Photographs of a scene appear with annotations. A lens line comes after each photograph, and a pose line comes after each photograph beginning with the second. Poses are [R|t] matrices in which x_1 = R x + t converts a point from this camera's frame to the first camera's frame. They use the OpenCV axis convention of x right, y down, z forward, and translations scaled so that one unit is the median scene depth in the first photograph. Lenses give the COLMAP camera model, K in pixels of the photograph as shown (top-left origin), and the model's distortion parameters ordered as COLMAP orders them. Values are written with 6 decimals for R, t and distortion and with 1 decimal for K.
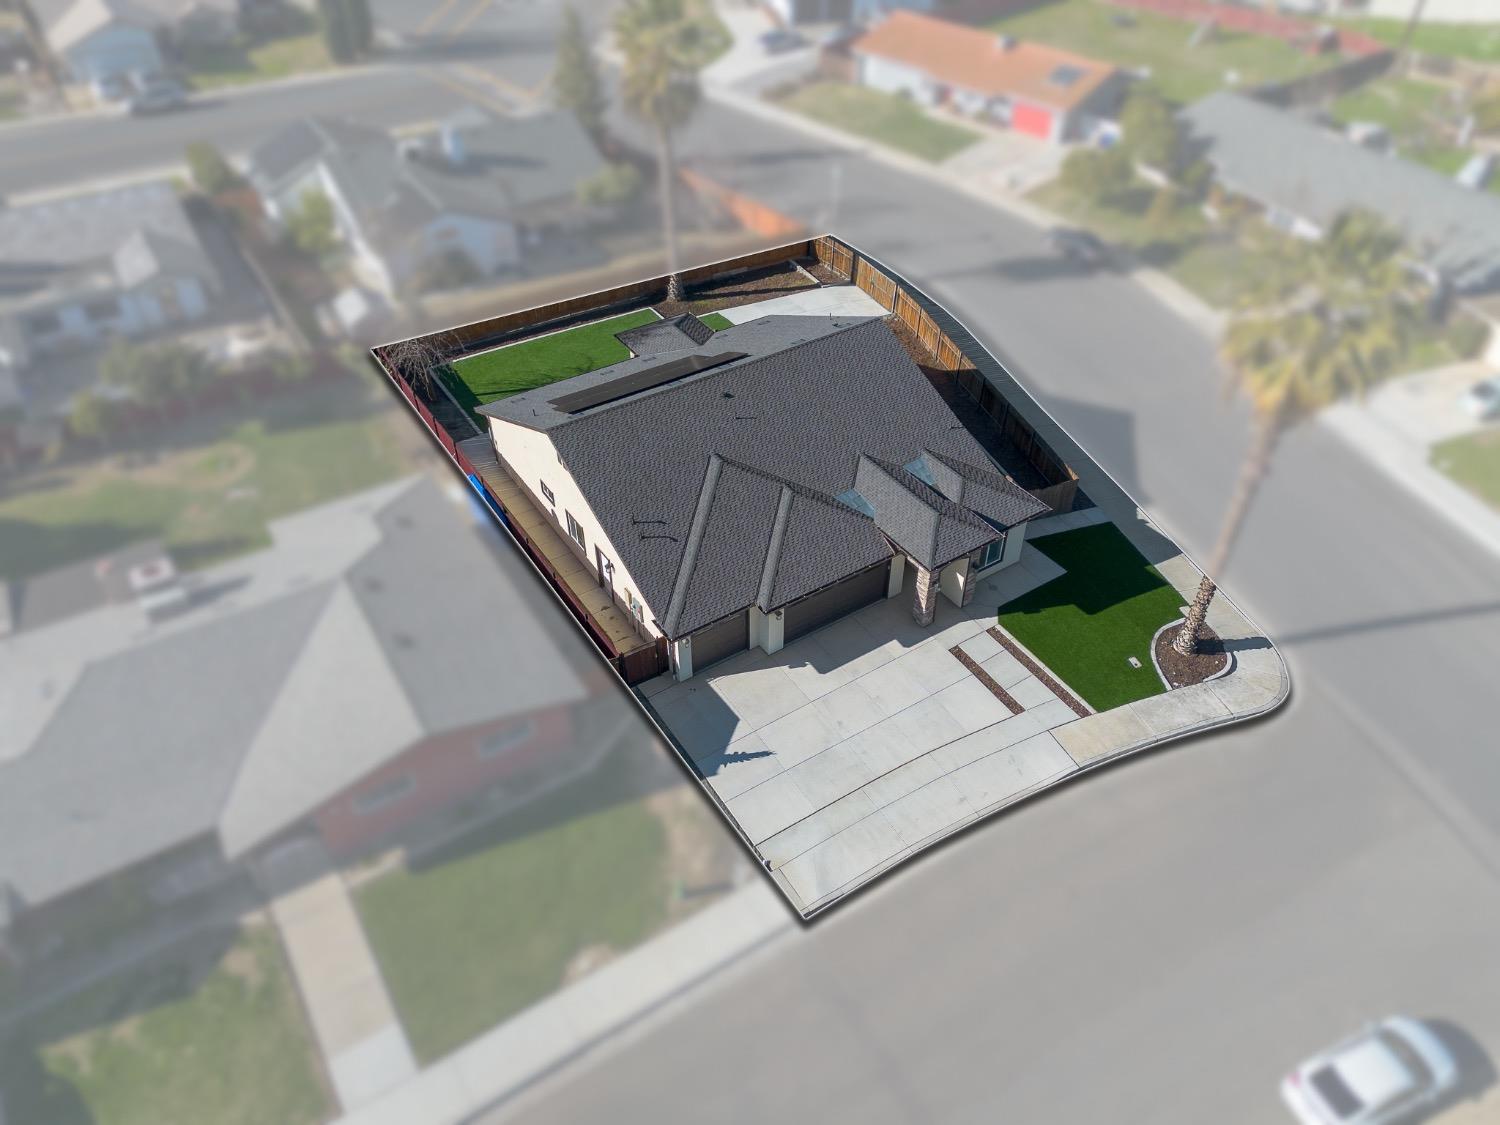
lens RADIAL K [[1055.7, 0, 752.8], [0, 1055.7, 569.4], [0, 0, 1]] dist [0.076922, -0.076684]
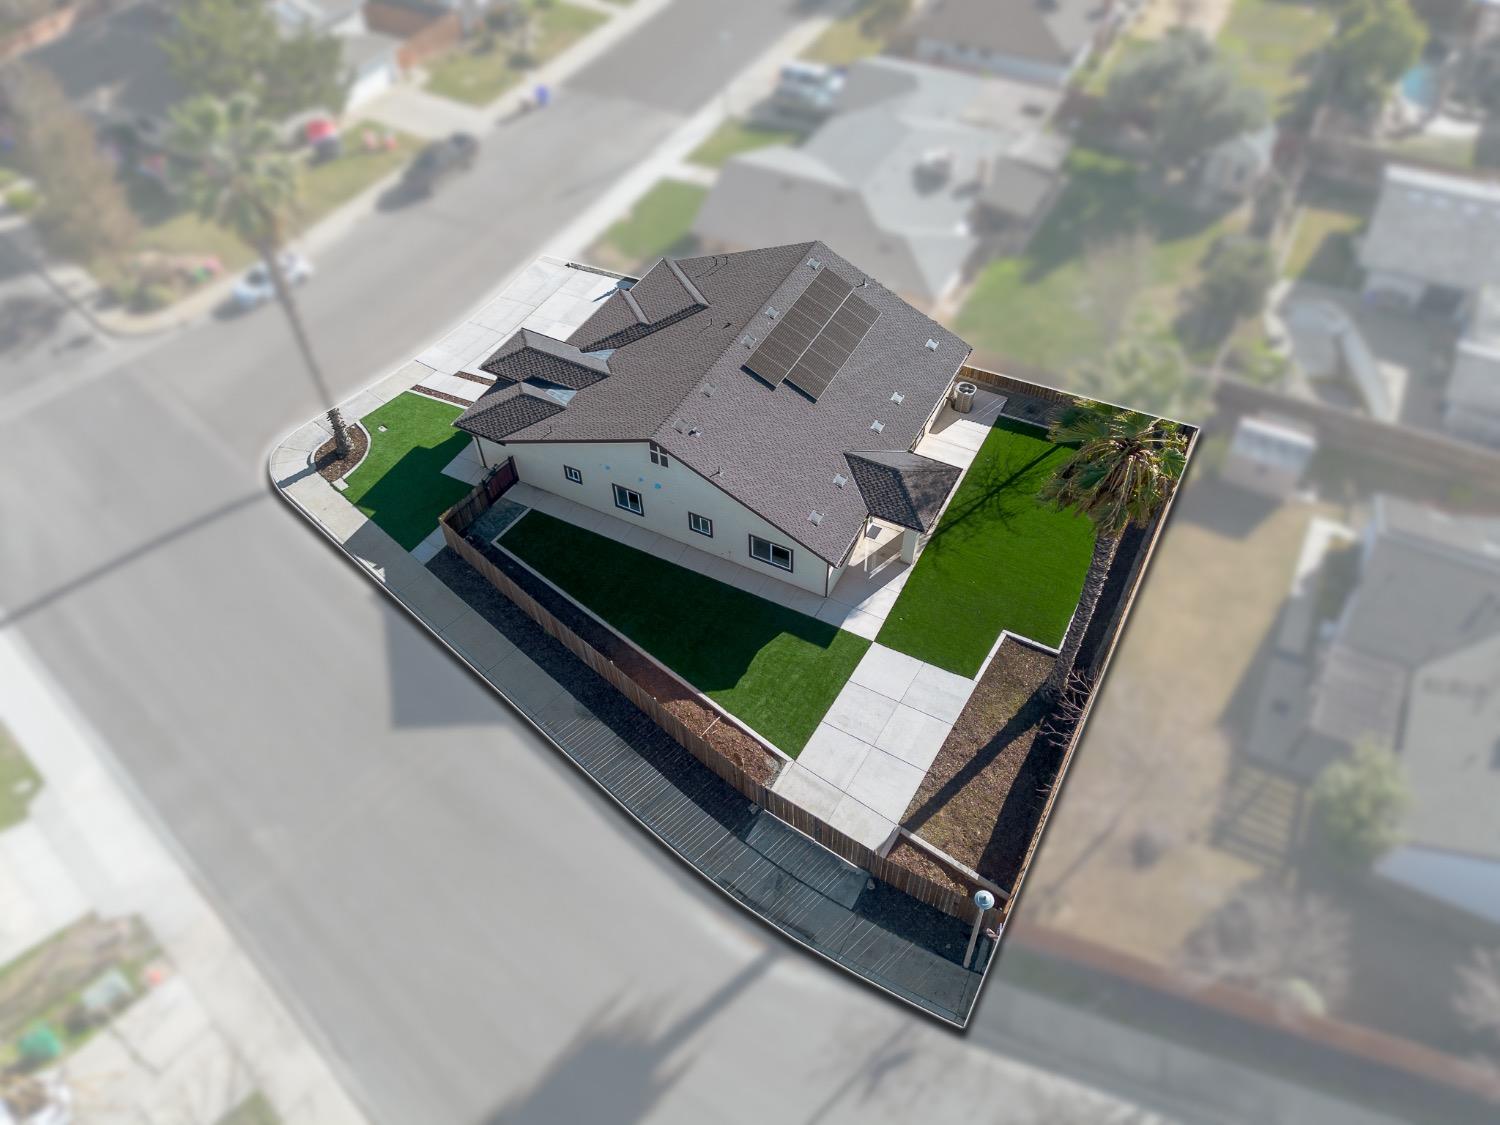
lens RADIAL K [[1055.7, 0, 752.8], [0, 1055.7, 569.4], [0, 0, 1]] dist [0.076922, -0.076684]
pose [[-0.872255, 0.380894, -0.306743, 0.387445], [-0.305236, 0.066047, 0.949984, -1.191053], [0.382103, 0.922257, 0.058653, 1.135730]]
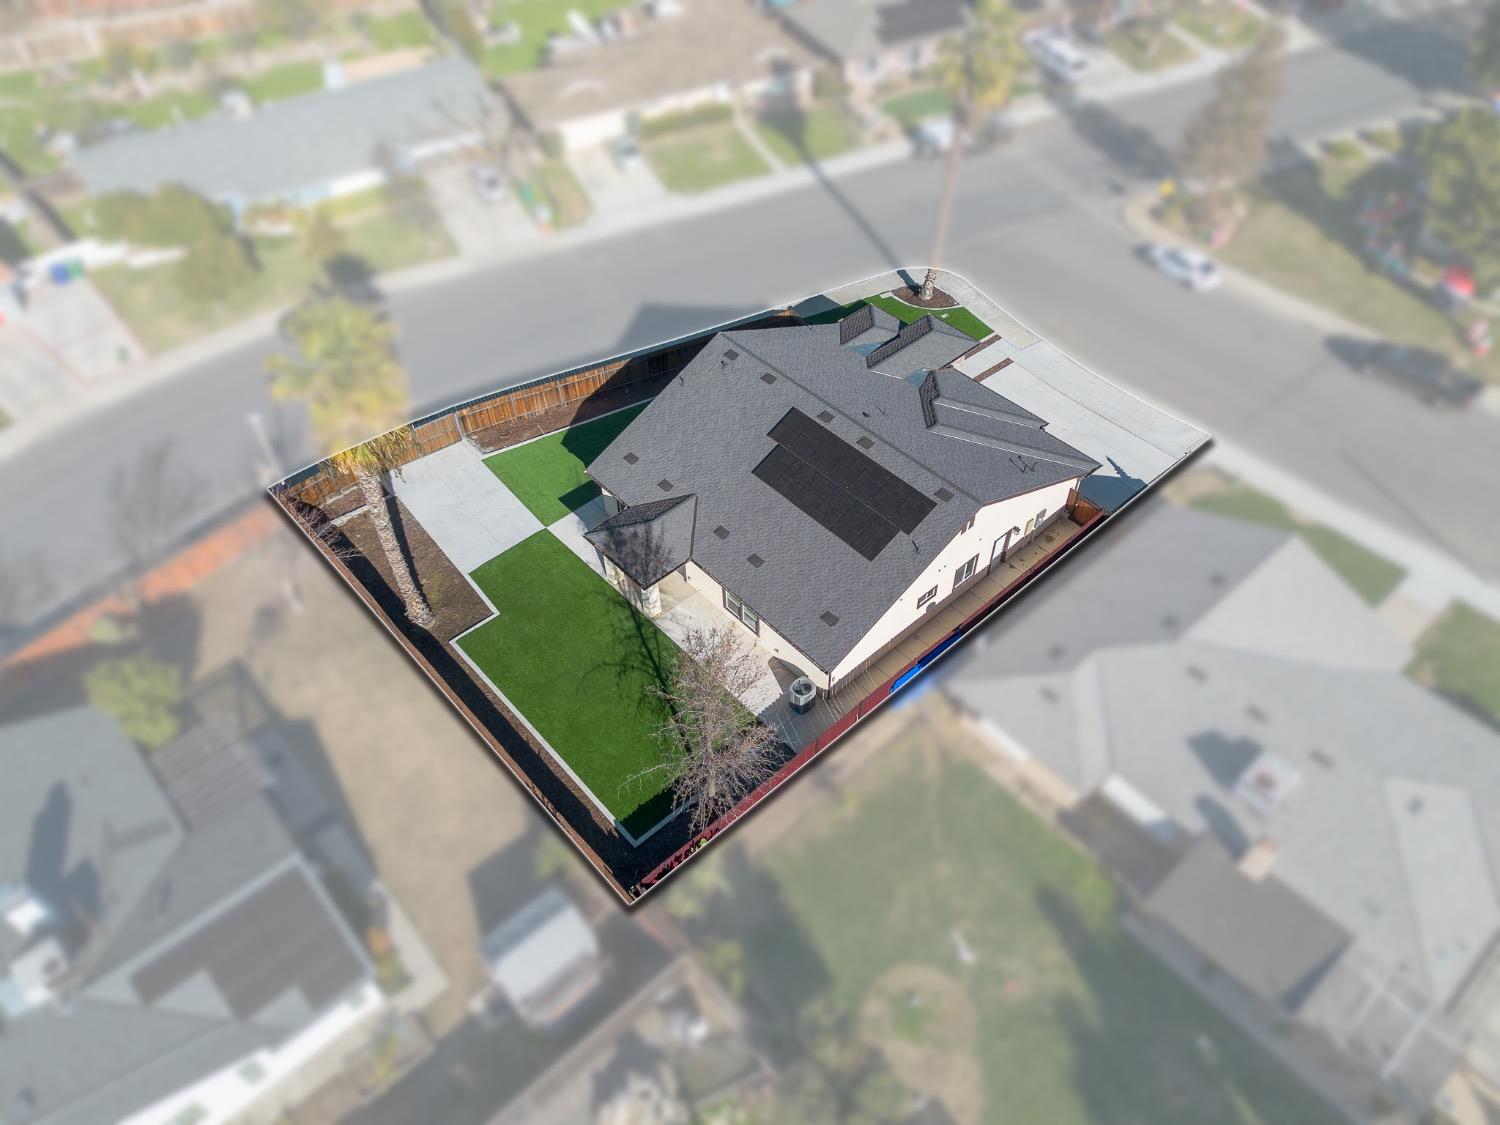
lens RADIAL K [[1055.7, 0, 752.8], [0, 1055.7, 569.4], [0, 0, 1]] dist [0.076922, -0.076684]
pose [[-0.159536, -0.728158, 0.666584, -0.823790], [0.653861, 0.427943, 0.623963, -0.825656], [-0.739604, 0.535398, 0.407841, 0.691882]]
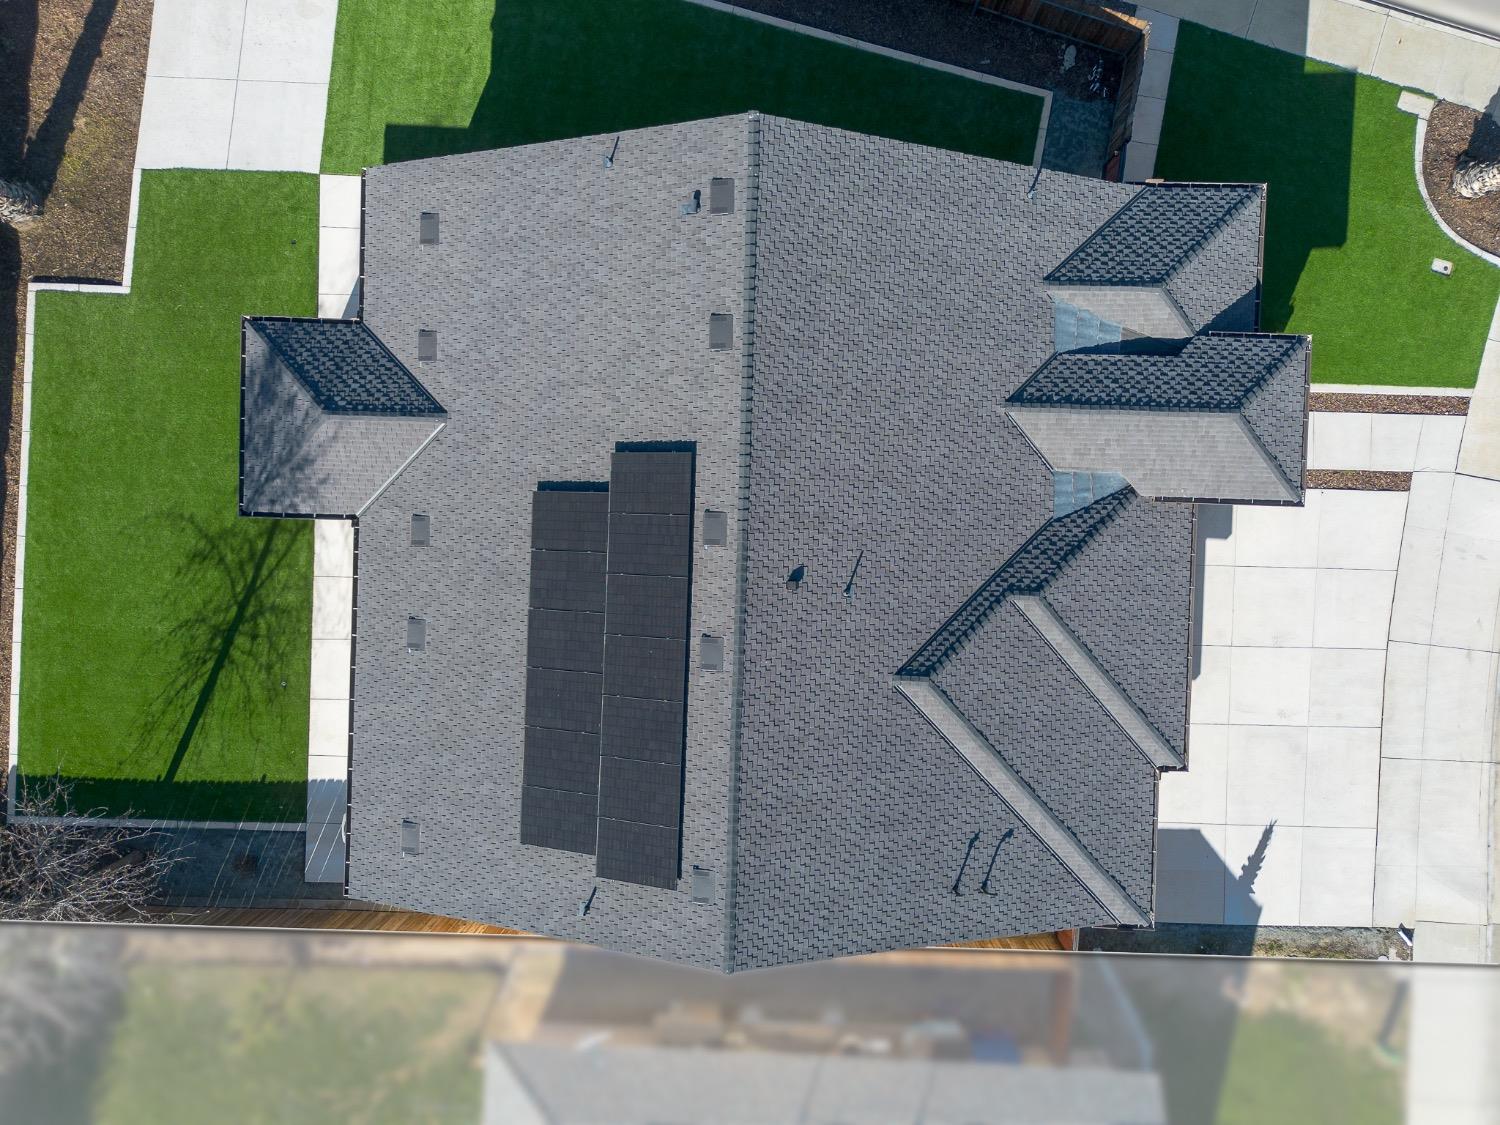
lens RADIAL K [[1059.9, 0, 755.0], [0, 1059.9, 558.9], [0, 0, 1]] dist [0.021209, -0.000859]
pose [[0.573749, -0.818952, -0.011395, -0.020786], [0.541210, 0.368650, 0.755770, -0.513582], [-0.614738, -0.439790, 0.654738, 0.673719]]
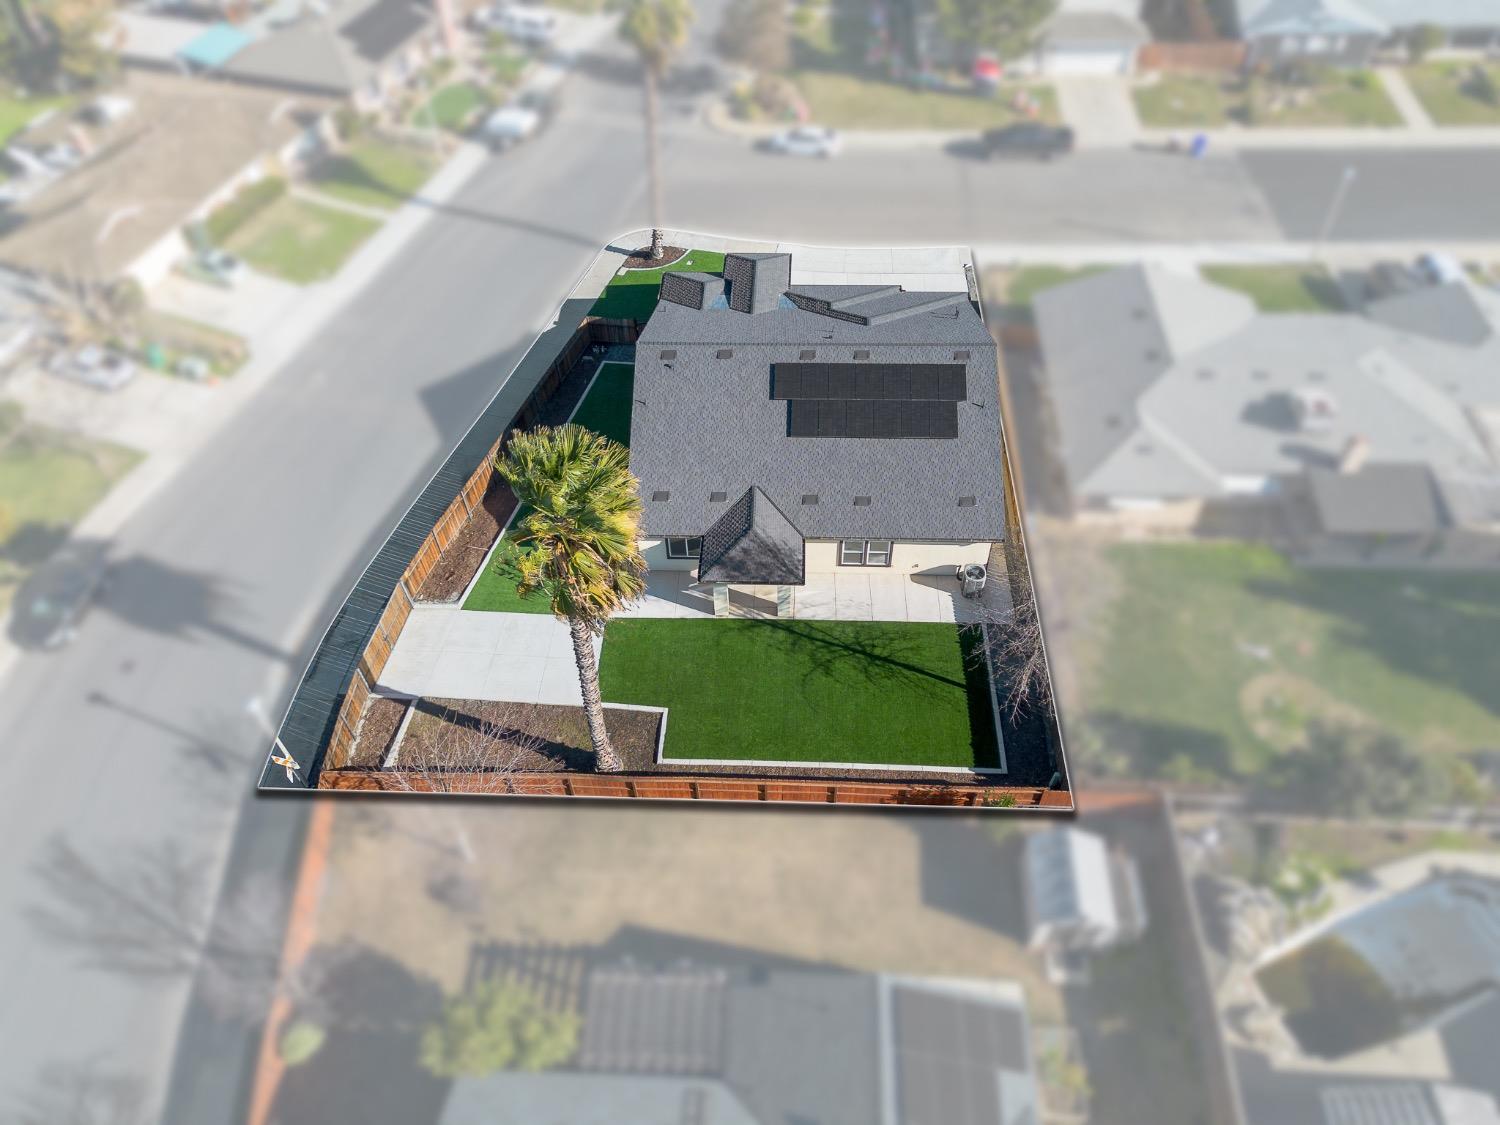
lens RADIAL K [[1037.3, 0, 752.5], [0, 1037.3, 582.5], [0, 0, 1]] dist [0.071800, -0.057868]
pose [[-0.814191, -0.427077, 0.393318, -0.487950], [0.398043, 0.082583, 0.913642, -1.143571], [-0.422677, 0.900436, 0.102757, 1.106696]]
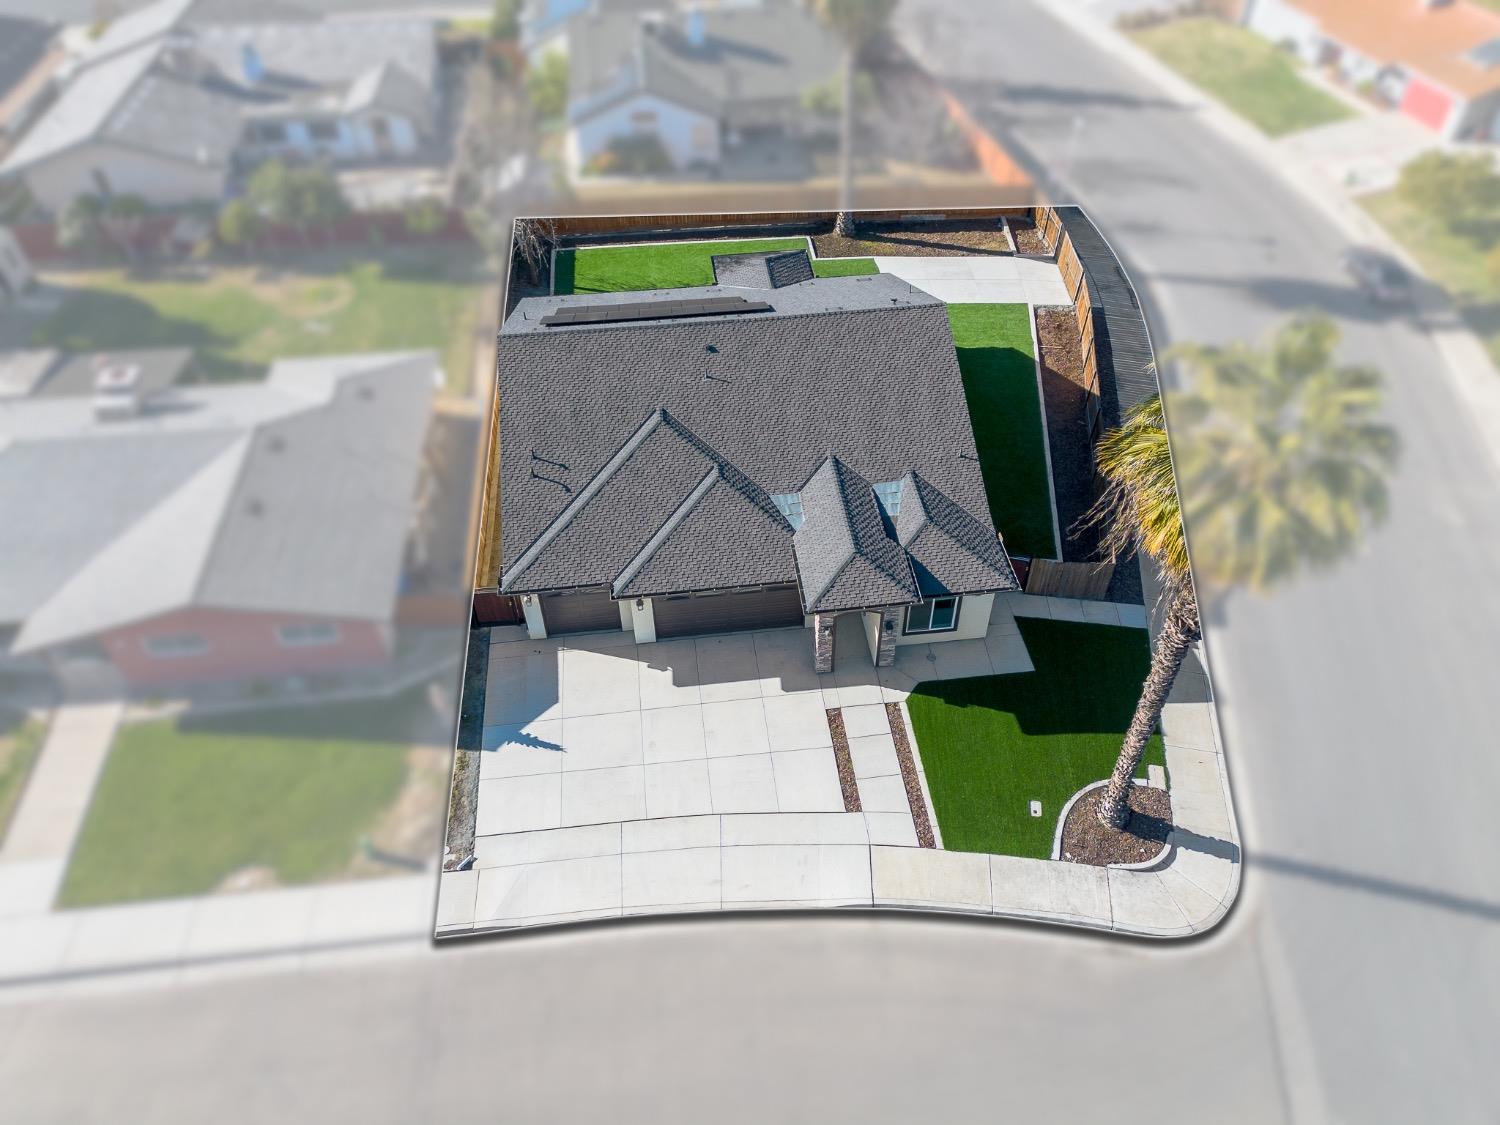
lens RADIAL K [[1055.7, 0, 752.8], [0, 1055.7, 569.4], [0, 0, 1]] dist [0.076922, -0.076684]
pose [[0.892807, 0.312902, -0.324020, 0.333707], [-0.287819, 0.949625, 0.123985, -0.105120], [0.346492, -0.017436, 0.937891, 0.176842]]
